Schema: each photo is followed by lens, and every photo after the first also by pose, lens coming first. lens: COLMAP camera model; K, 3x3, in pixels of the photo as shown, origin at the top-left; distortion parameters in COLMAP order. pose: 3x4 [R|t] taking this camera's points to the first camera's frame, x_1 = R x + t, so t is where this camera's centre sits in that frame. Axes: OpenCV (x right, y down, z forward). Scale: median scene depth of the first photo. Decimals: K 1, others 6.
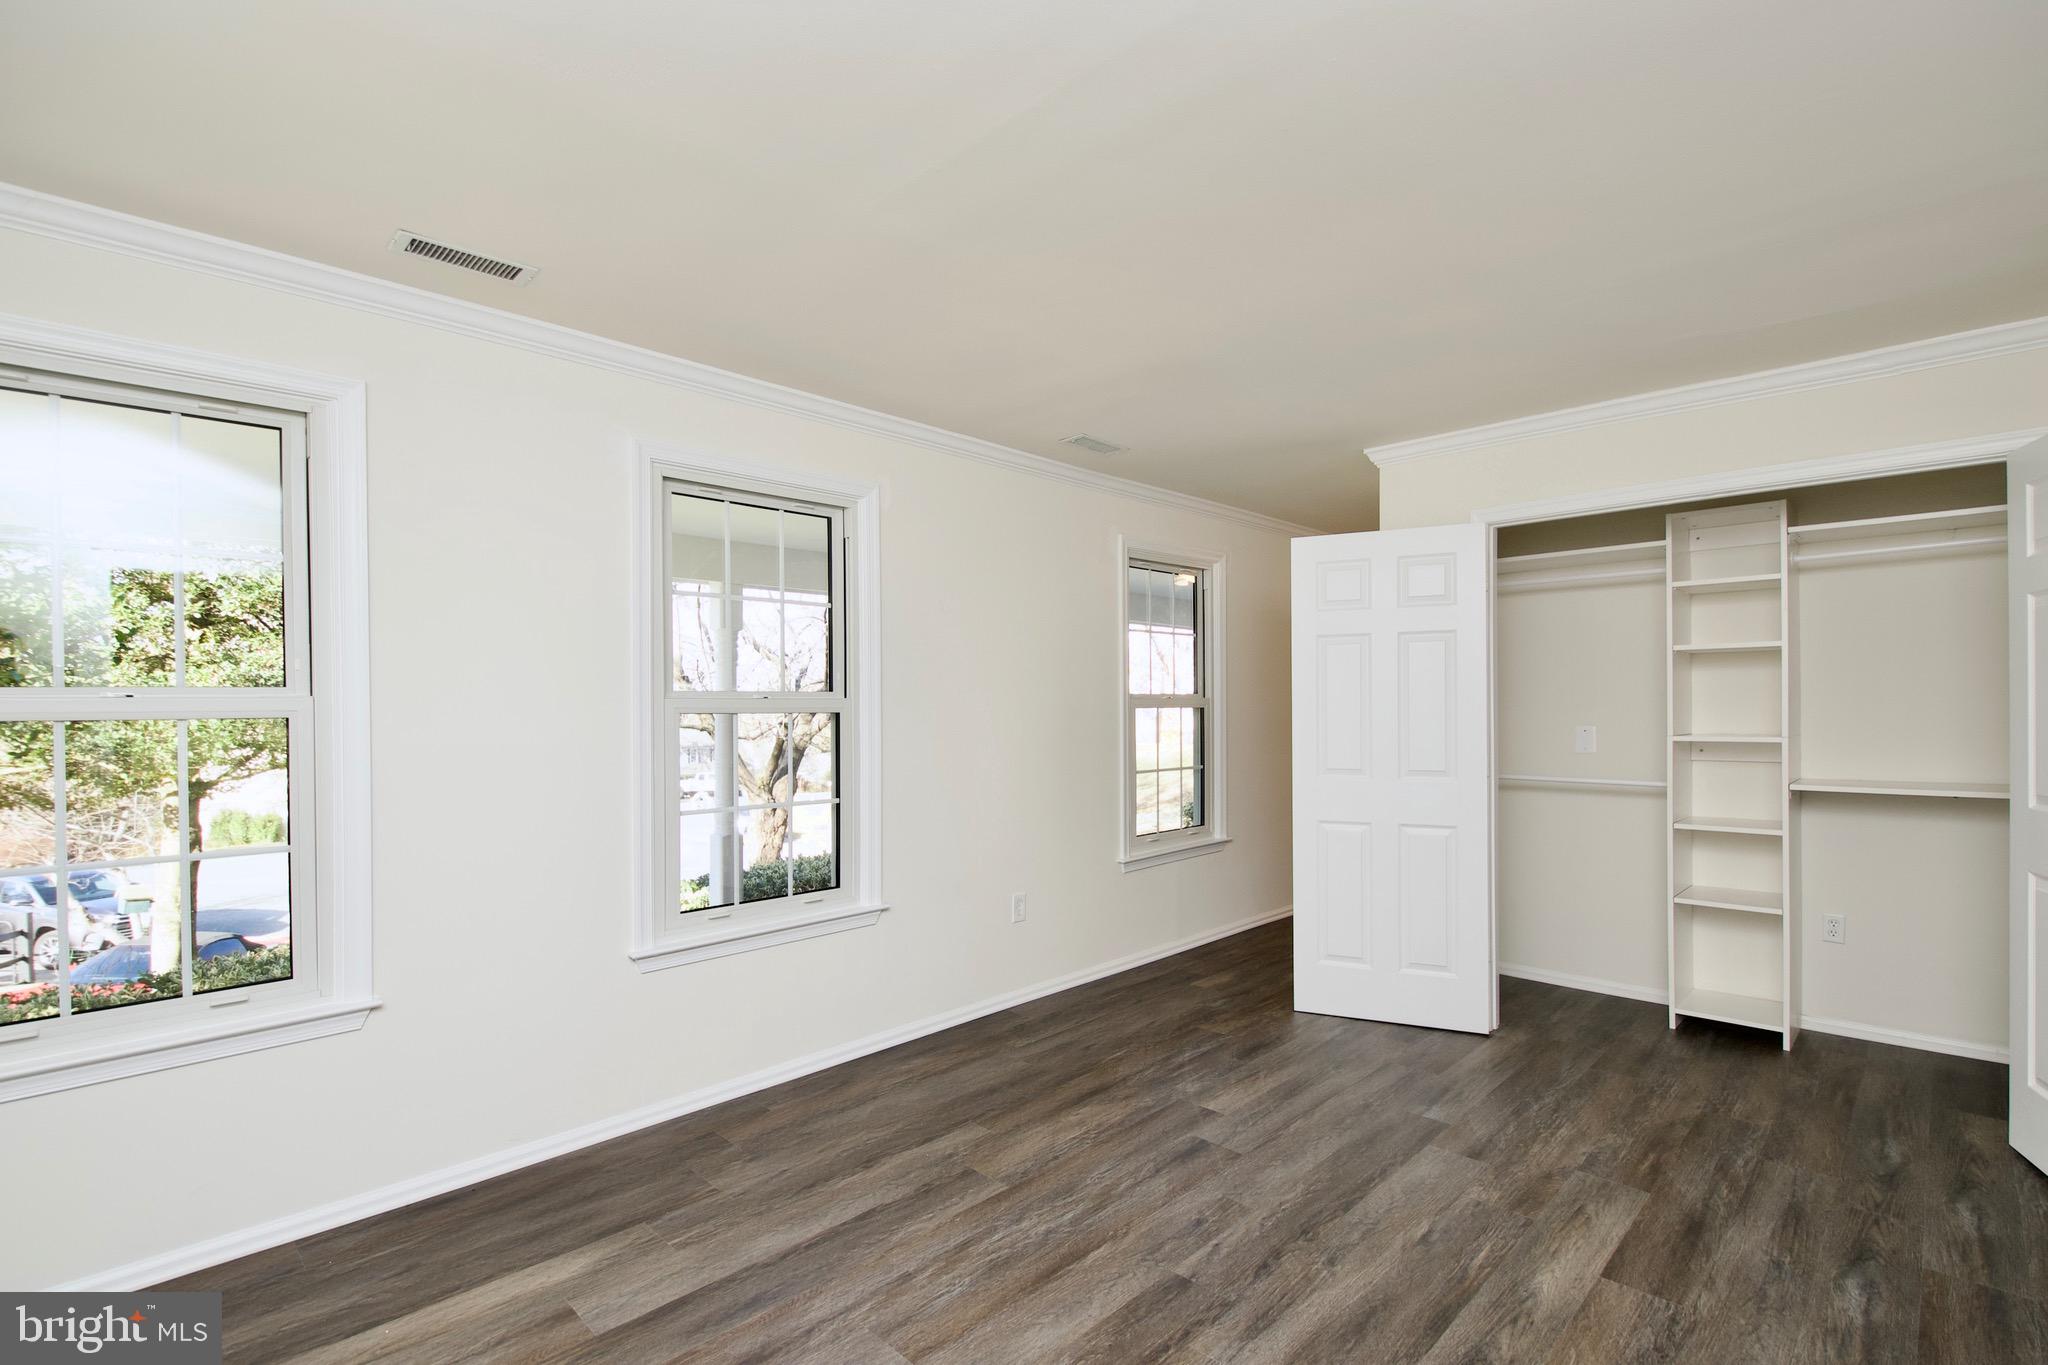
lens RADIAL K [[969.2, 0, 1031.6], [0, 969.2, 712.4], [0, 0, 1]] dist [0.012816, -0.015775]
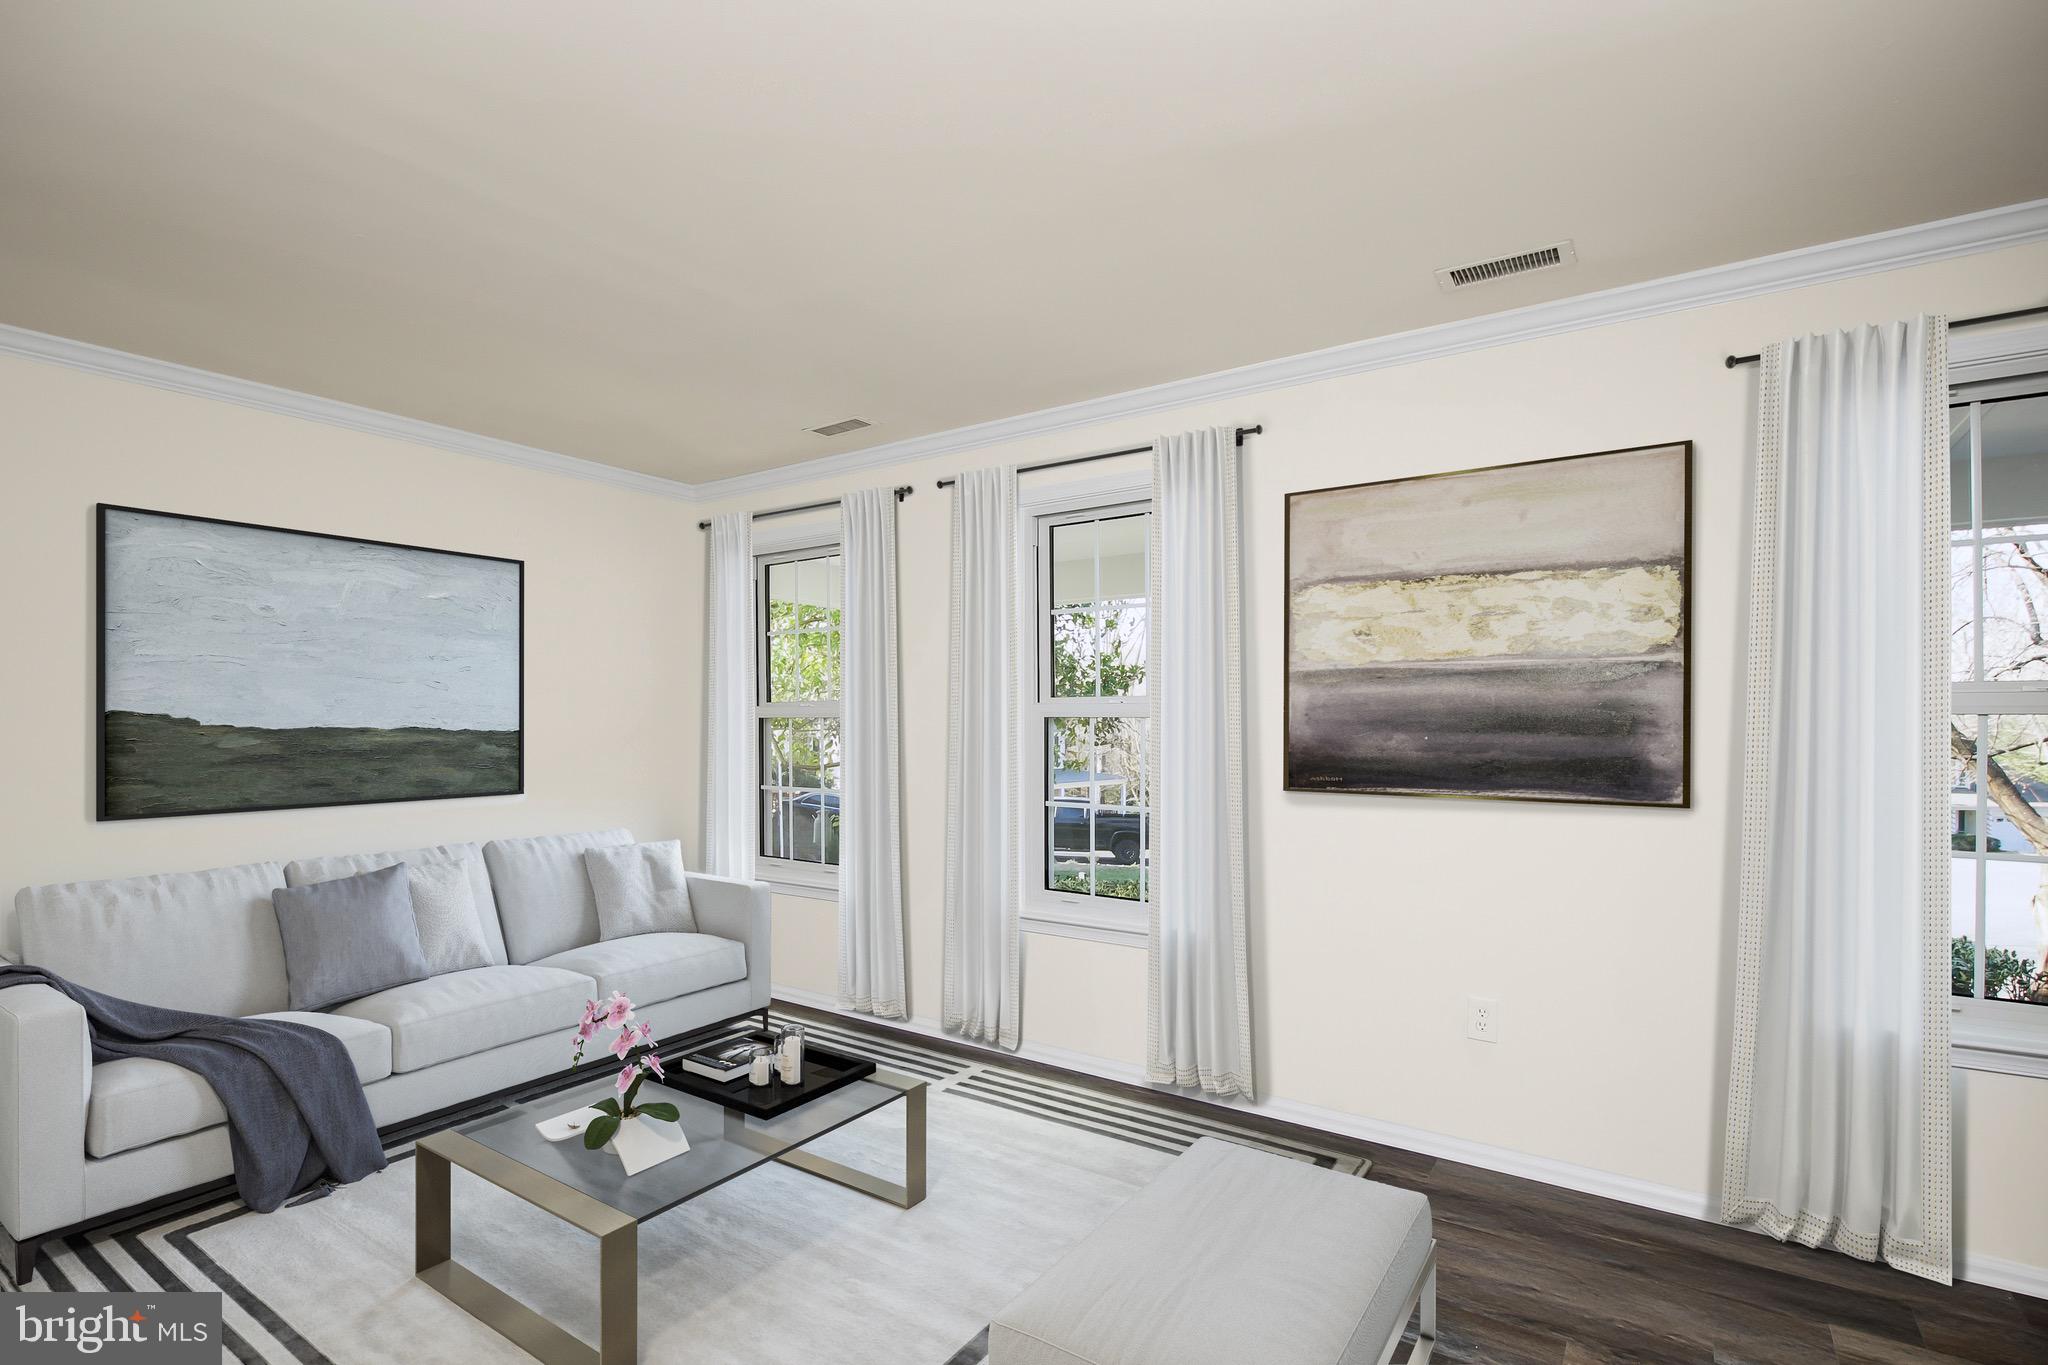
lens RADIAL K [[969.2, 0, 1031.6], [0, 969.2, 712.4], [0, 0, 1]] dist [0.012816, -0.015775]
pose [[0.169362, 0.008587, -0.985517, 0.584830], [-0.003683, 0.999961, 0.008080, -0.010333], [0.985547, 0.002262, 0.169387, 0.595125]]
